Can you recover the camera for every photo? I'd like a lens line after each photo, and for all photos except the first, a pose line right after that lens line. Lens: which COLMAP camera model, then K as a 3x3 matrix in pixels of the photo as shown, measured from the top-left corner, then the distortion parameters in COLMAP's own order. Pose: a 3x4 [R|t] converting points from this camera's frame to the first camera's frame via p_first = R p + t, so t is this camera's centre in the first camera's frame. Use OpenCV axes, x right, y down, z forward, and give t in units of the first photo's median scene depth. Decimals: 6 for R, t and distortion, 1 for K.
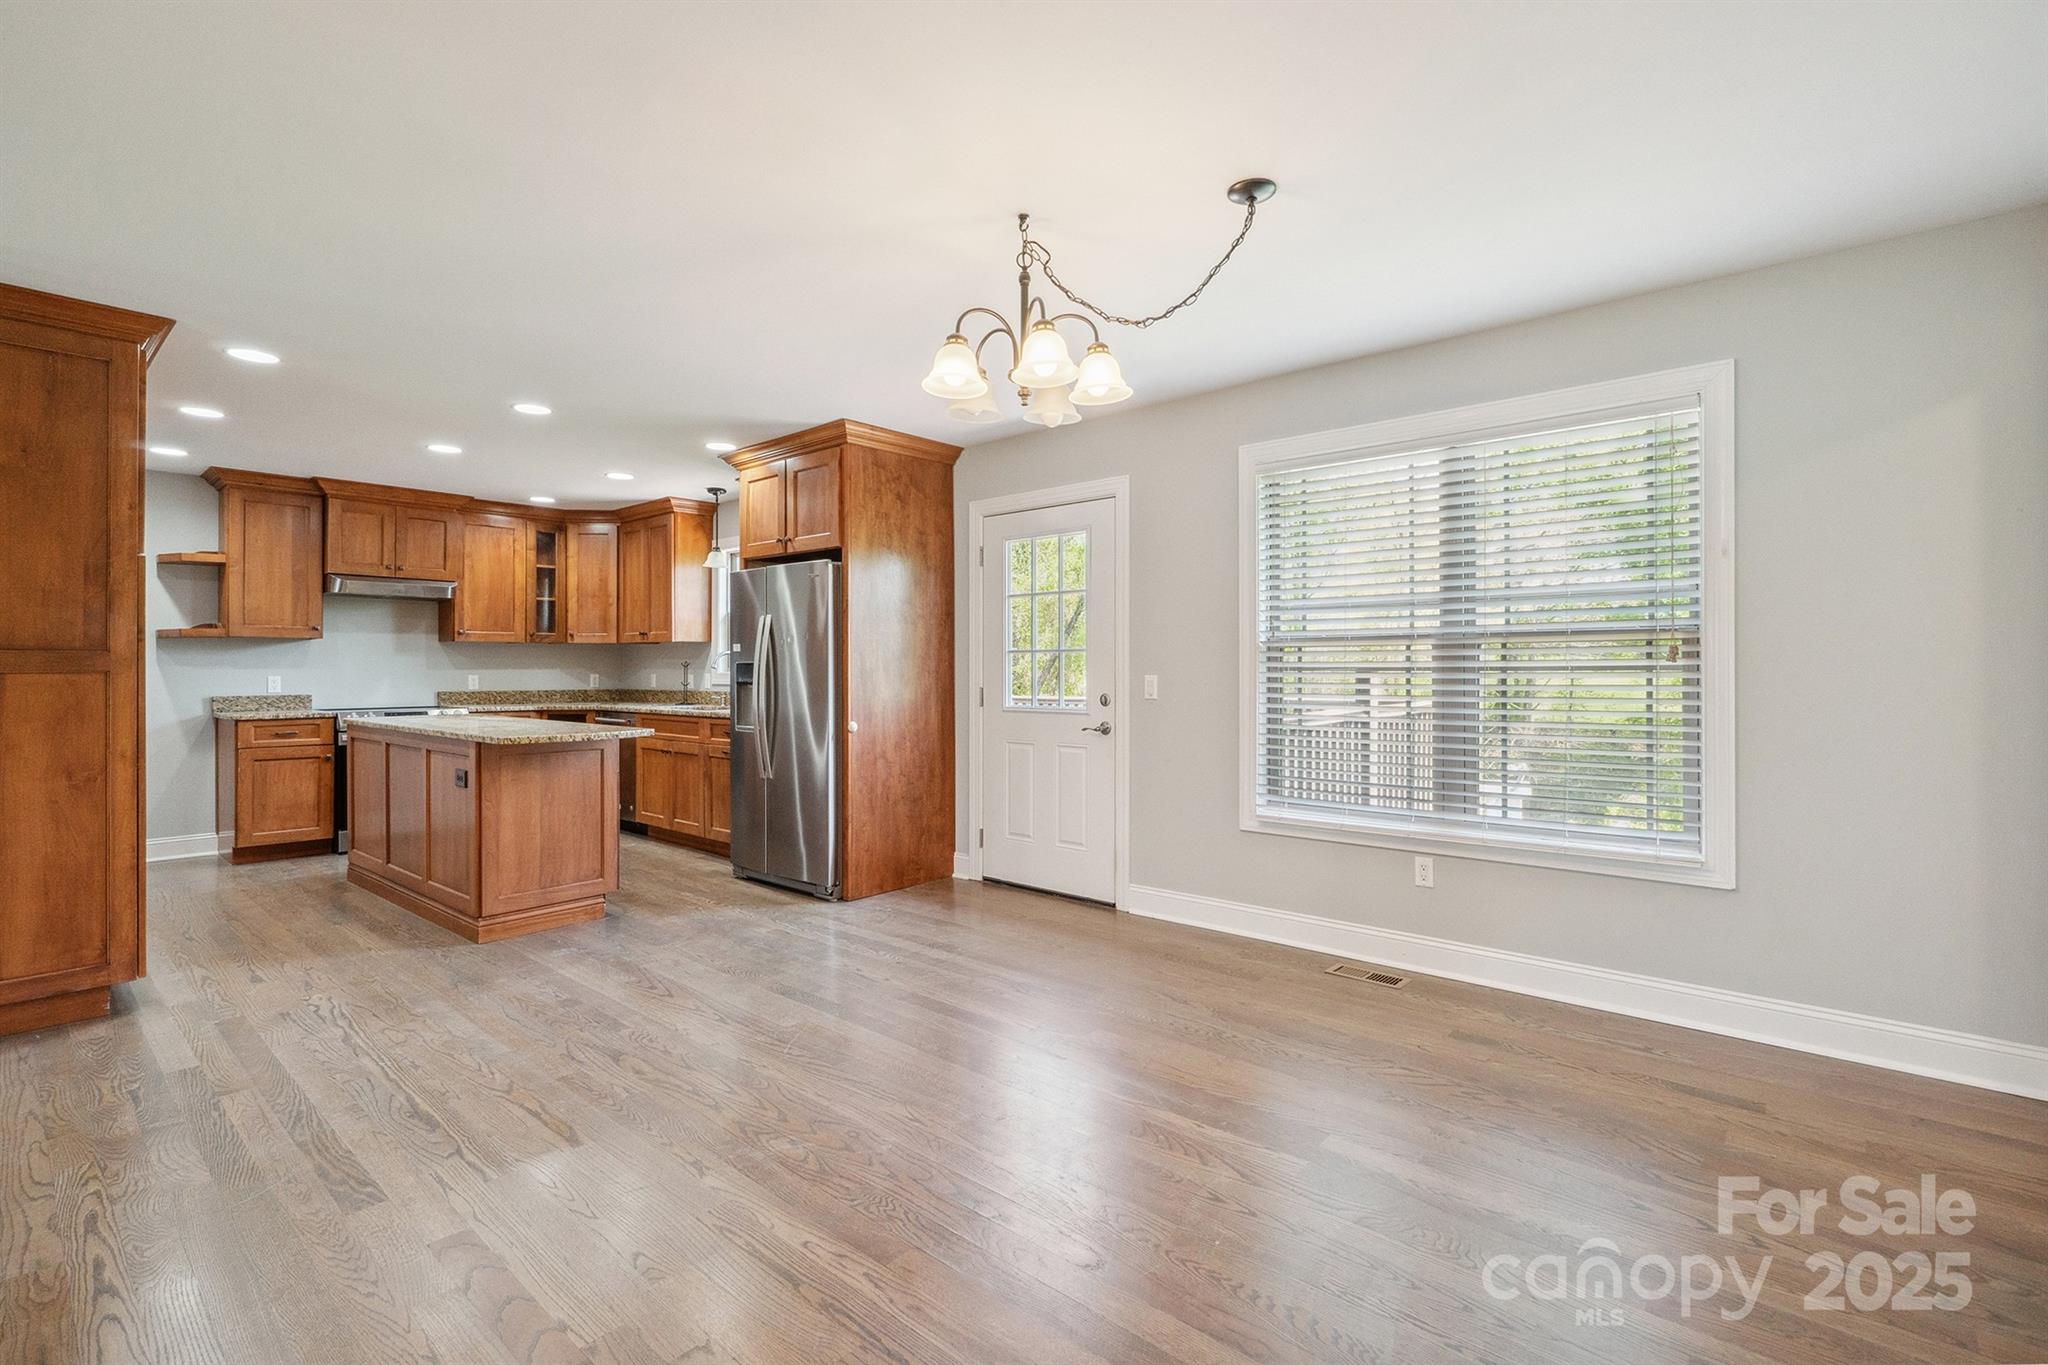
lens RADIAL K [[925.0, 0, 1024.7], [0, 925.0, 669.1], [0, 0, 1]] dist [-0.005835, -0.000349]
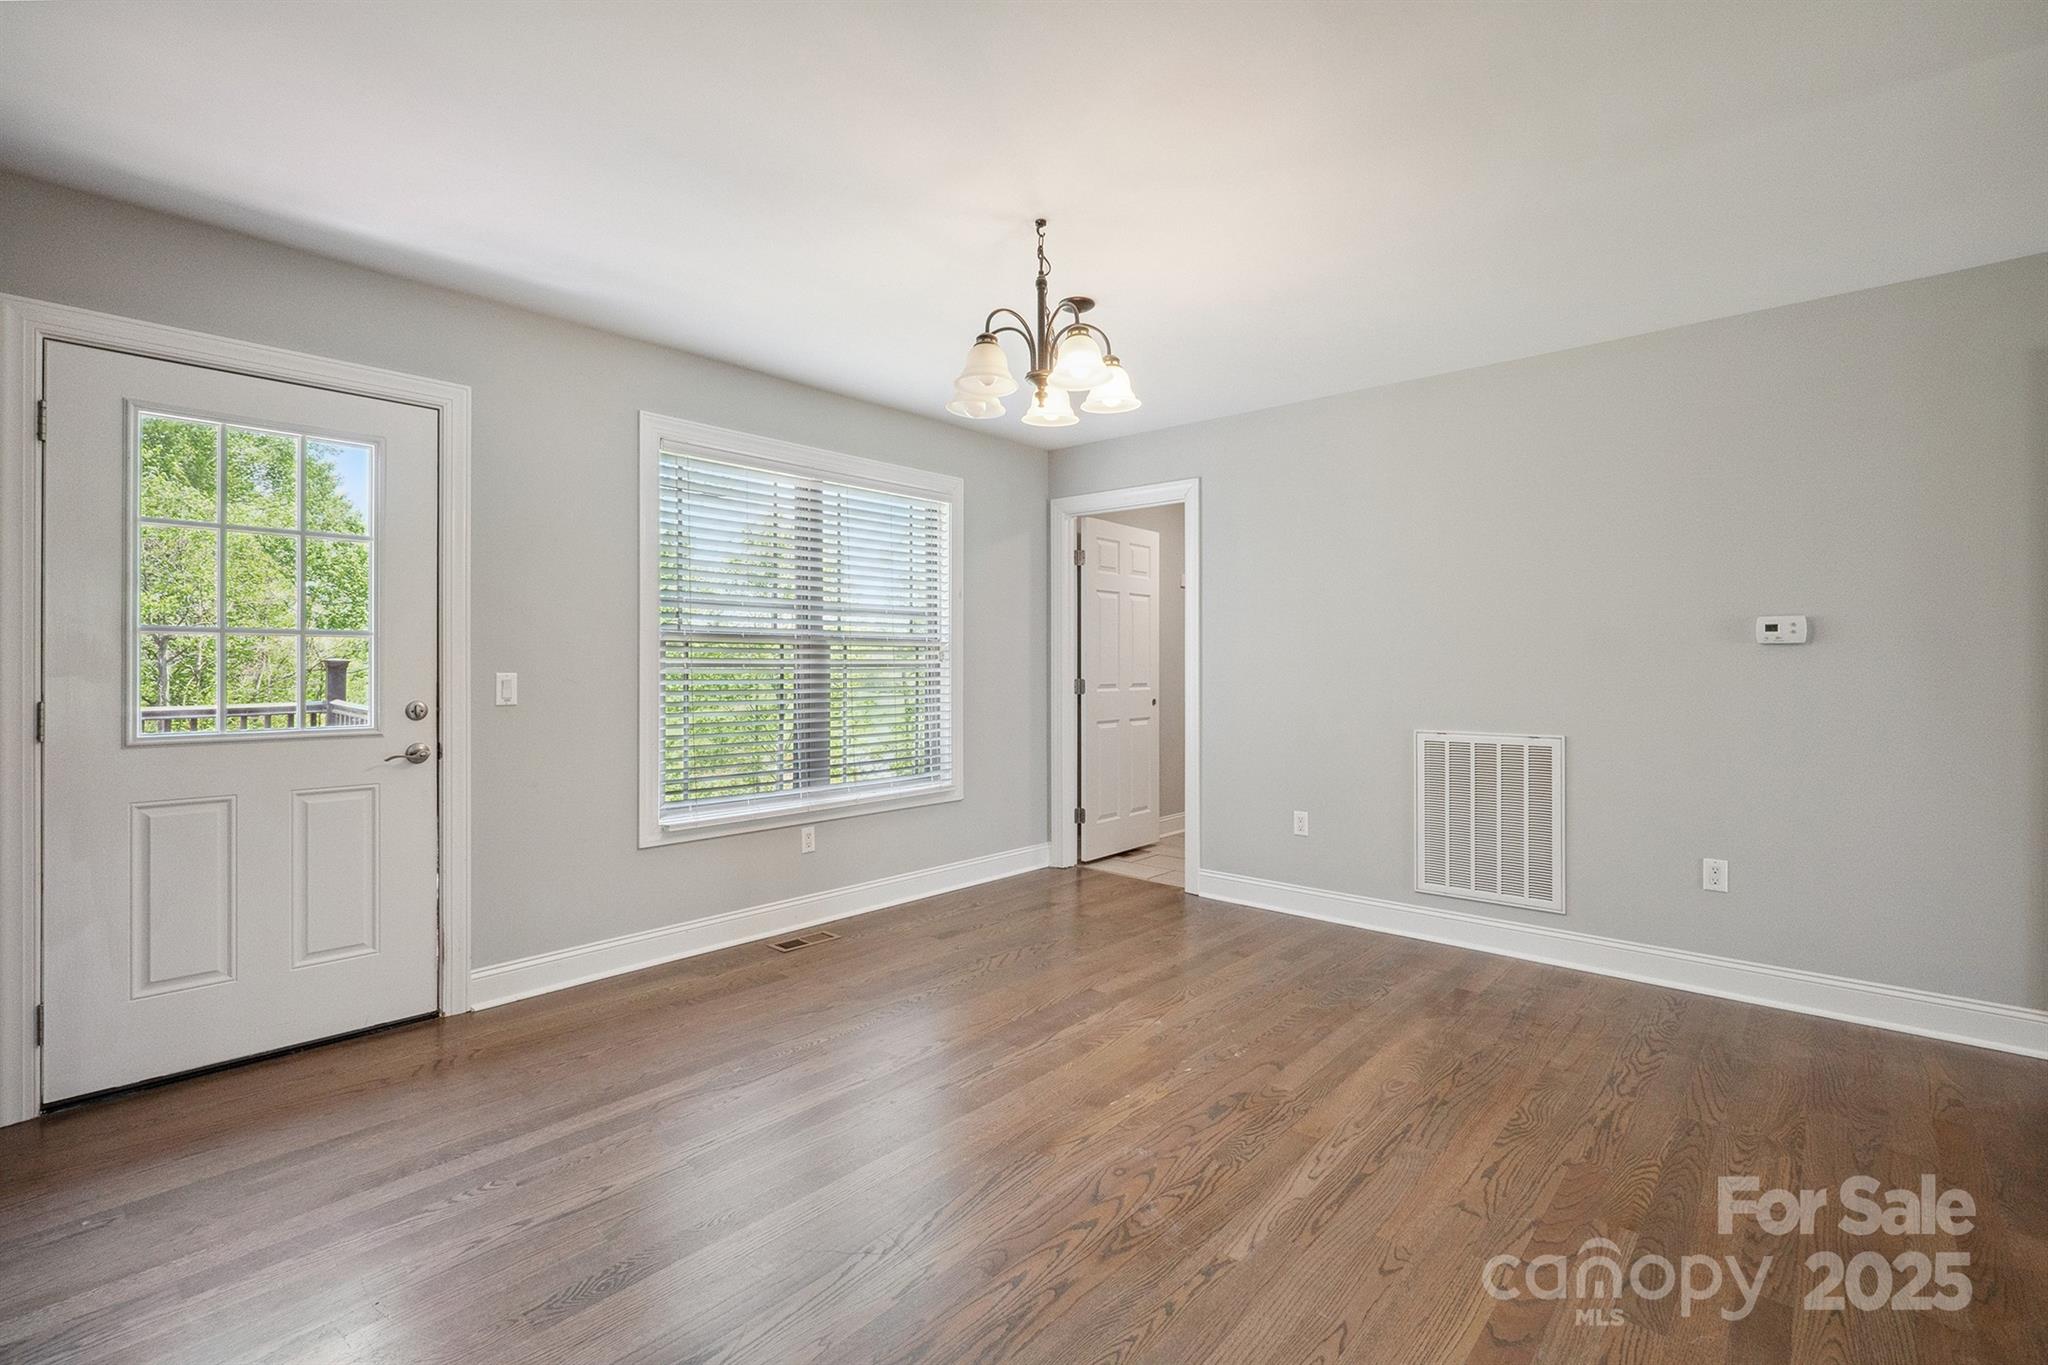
lens RADIAL K [[920.6, 0, 1025.1], [0, 920.6, 666.9], [0, 0, 1]] dist [-0.003297, -0.000273]
pose [[0.005327, 0.001198, 0.999985, -0.446317], [-0.000834, 0.999999, -0.001193, 0.001749], [-0.999985, -0.000828, 0.005328, 0.442479]]
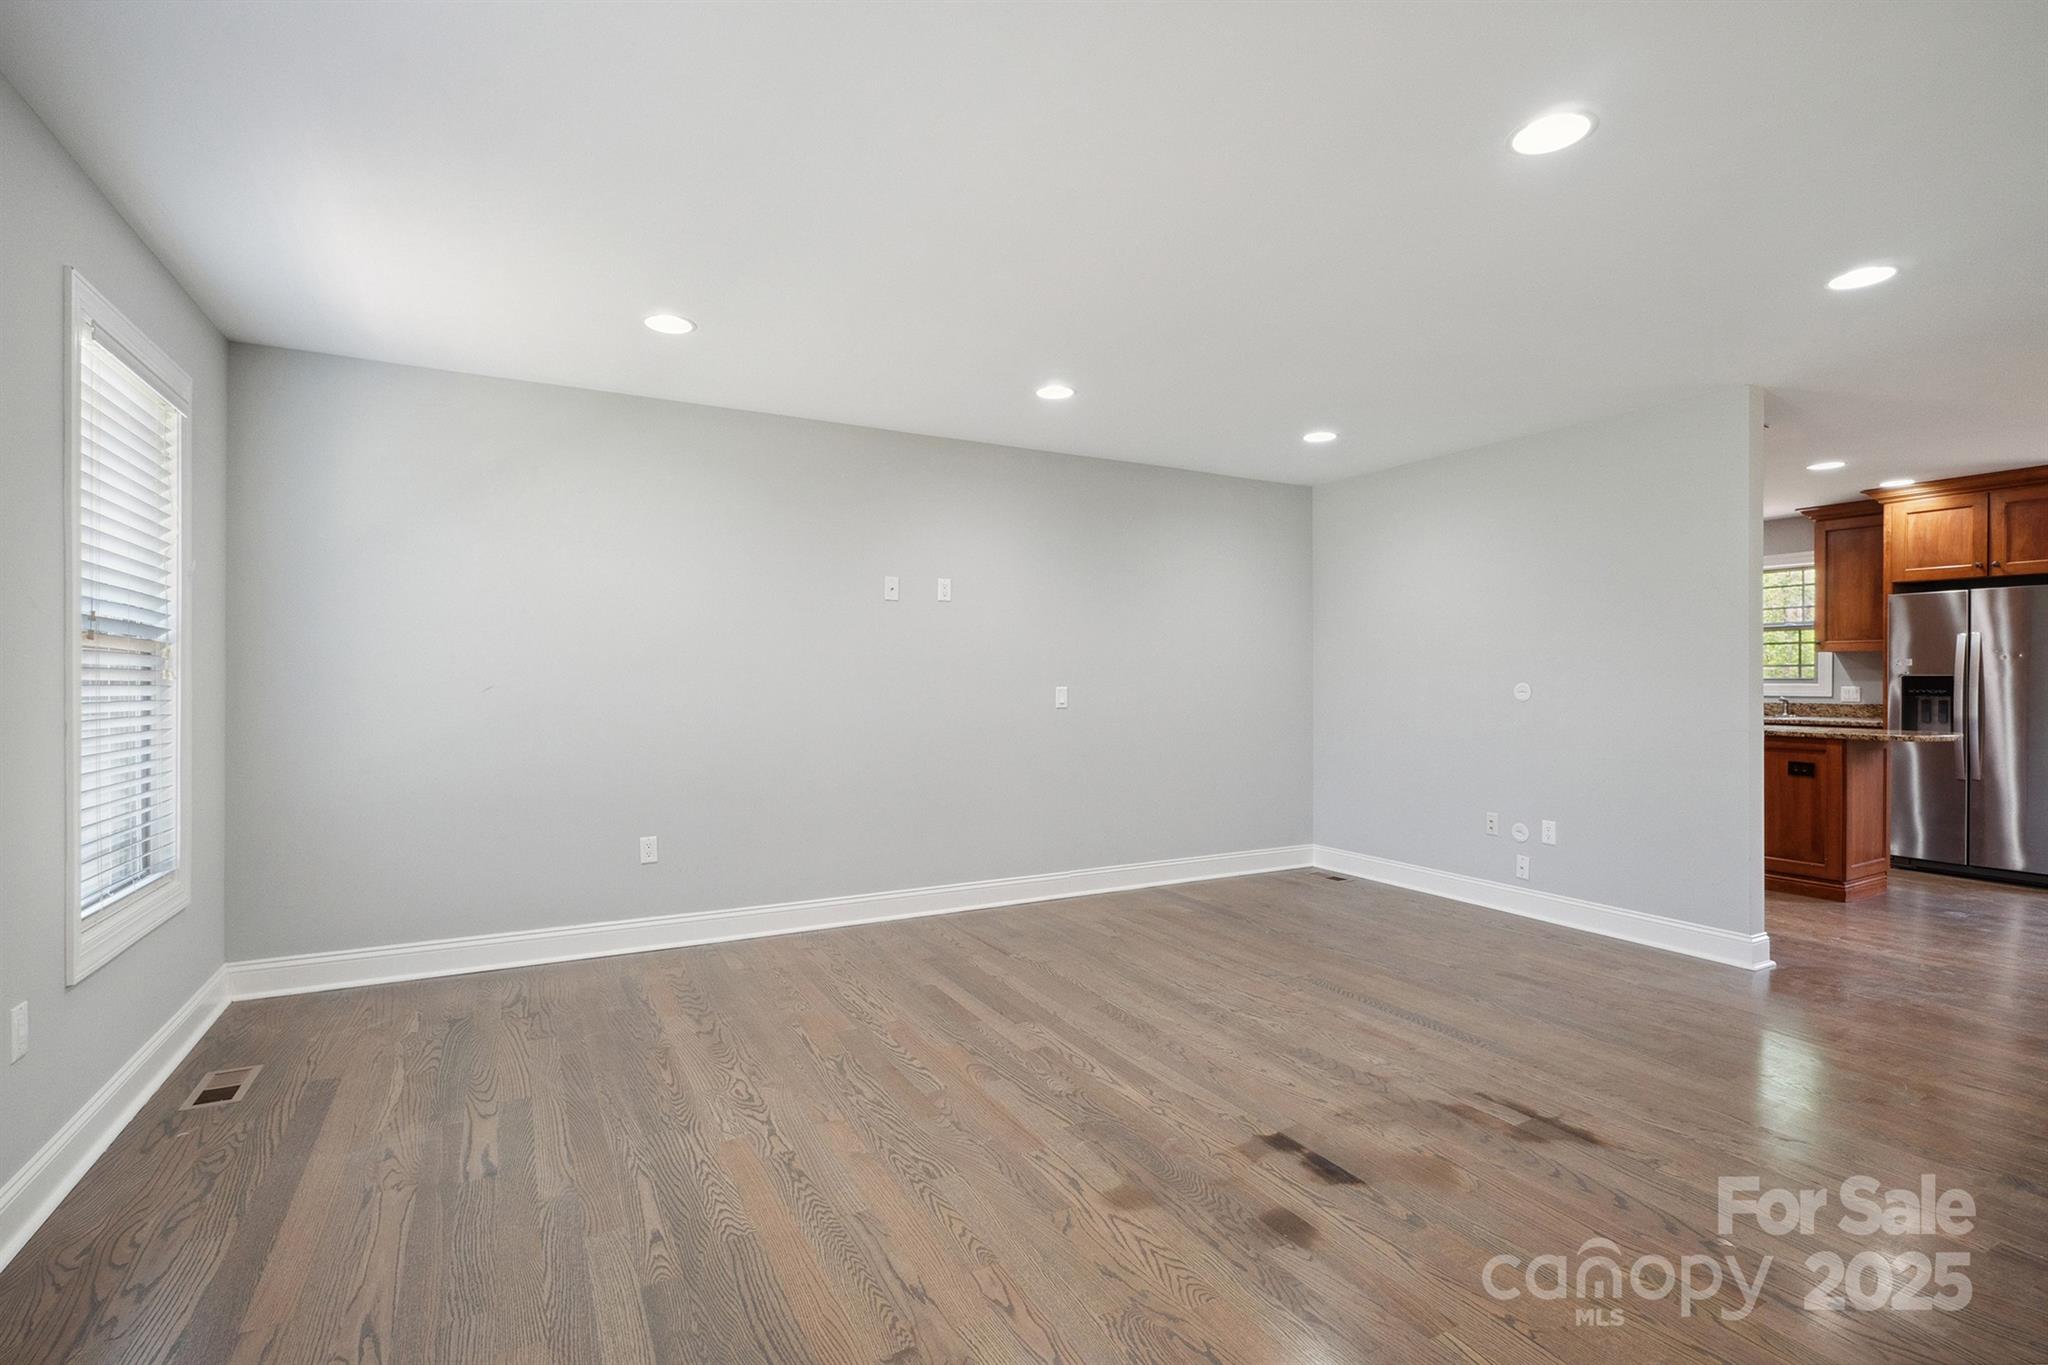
lens RADIAL K [[943.5, 0, 1024.0], [0, 943.5, 682.5], [0, 0, 1]] dist [-0.001221, -0.000444]
pose [[0.934315, 0.002482, -0.356440, -0.802499], [-0.000489, 0.999984, 0.005680, -0.004742], [0.356449, -0.005133, 0.934301, -0.389253]]
